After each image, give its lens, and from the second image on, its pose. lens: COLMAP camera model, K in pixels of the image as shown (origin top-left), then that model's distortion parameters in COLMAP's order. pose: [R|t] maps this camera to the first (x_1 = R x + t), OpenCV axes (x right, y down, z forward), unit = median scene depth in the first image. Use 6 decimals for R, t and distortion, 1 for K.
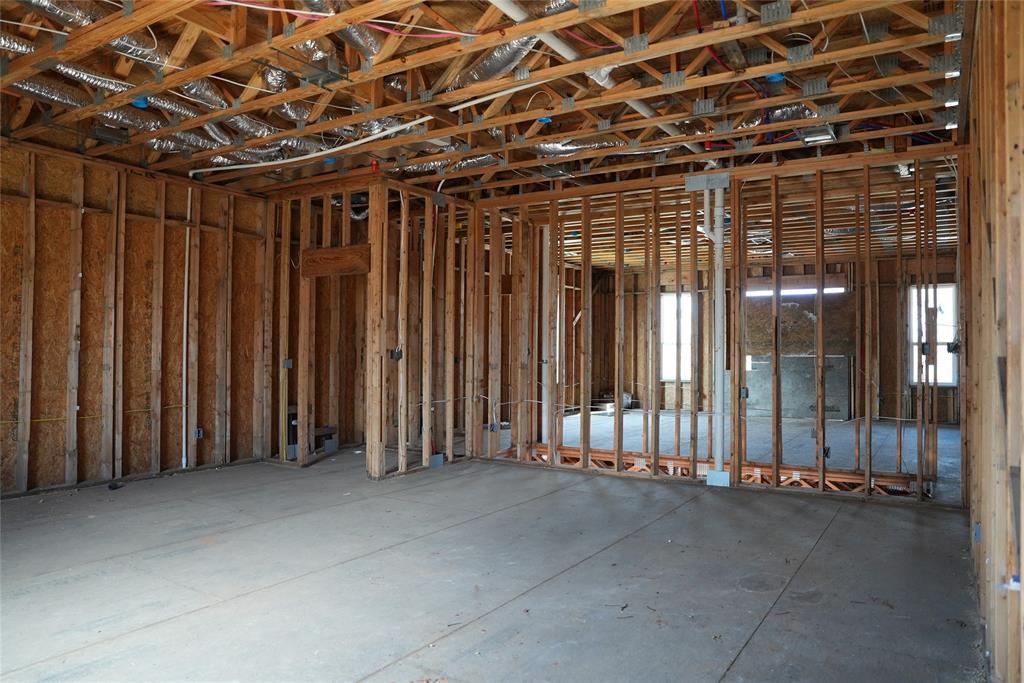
lens RADIAL K [[703.8, 0, 513.6], [0, 703.8, 341.4], [0, 0, 1]] dist [-0.112482, 0.086523]
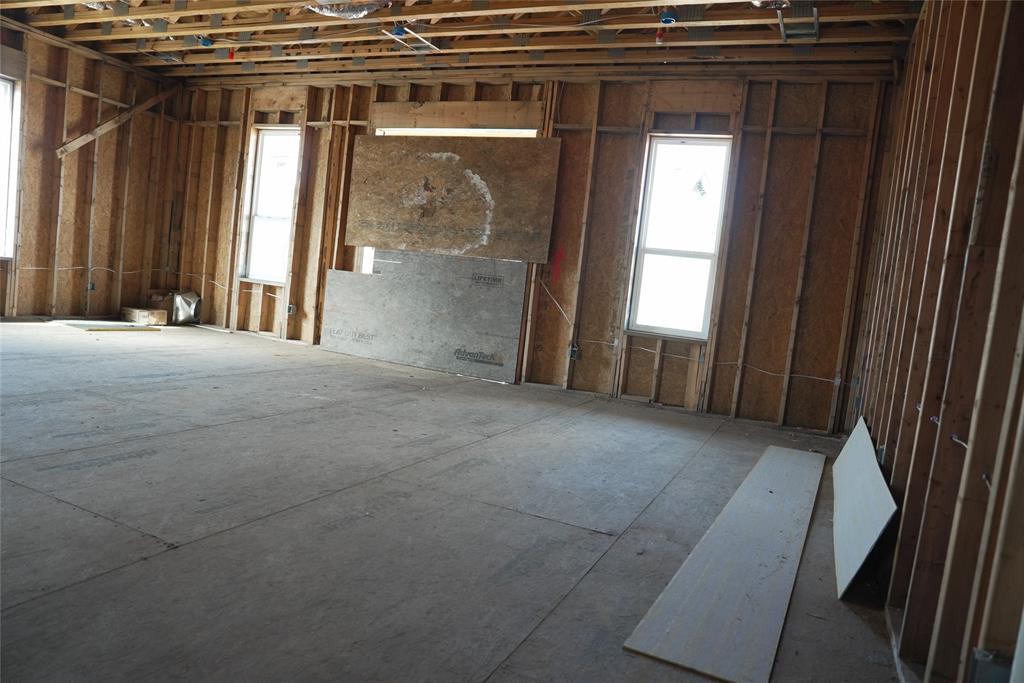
lens RADIAL K [[703.8, 0, 510.5], [0, 703.8, 345.1], [0, 0, 1]] dist [-0.112482, 0.086523]
pose [[0.985667, 0.097809, 0.137453, 0.390121], [-0.112184, 0.988537, 0.101040, 0.029802], [-0.125995, -0.115012, 0.985341, 0.453057]]
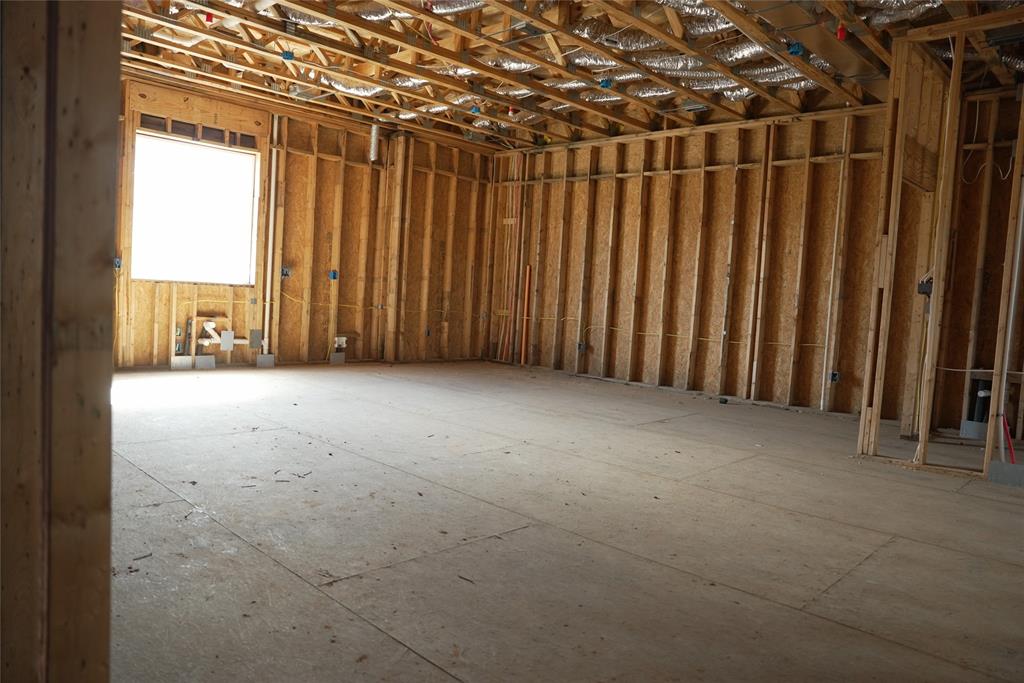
lens RADIAL K [[703.8, 0, 511.5], [0, 703.8, 342.2], [0, 0, 1]] dist [-0.112482, 0.086523]
pose [[-0.222961, 0.043168, -0.973871, 1.144233], [-0.047586, 0.997346, 0.055103, 0.112435], [0.973665, 0.058628, -0.220315, 1.584713]]
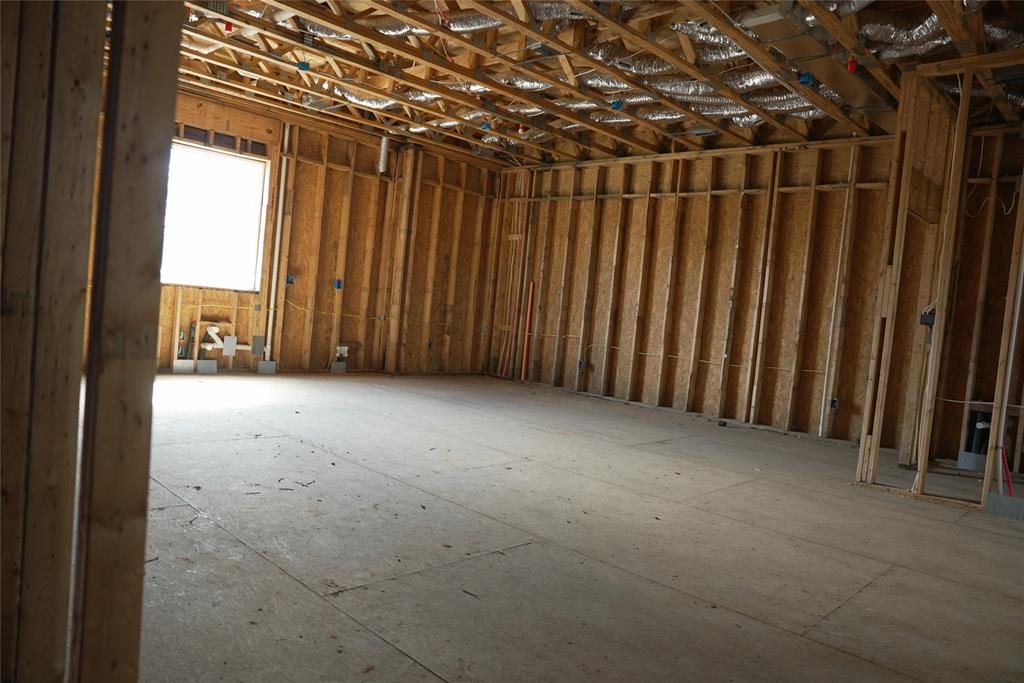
lens RADIAL K [[703.8, 0, 511.3], [0, 703.8, 343.5], [0, 0, 1]] dist [-0.112482, 0.086523]
pose [[-0.220306, 0.017193, -0.975279, 1.156987], [-0.083131, 0.995876, 0.036334, 0.109286], [0.971882, 0.089080, -0.217968, 1.570460]]
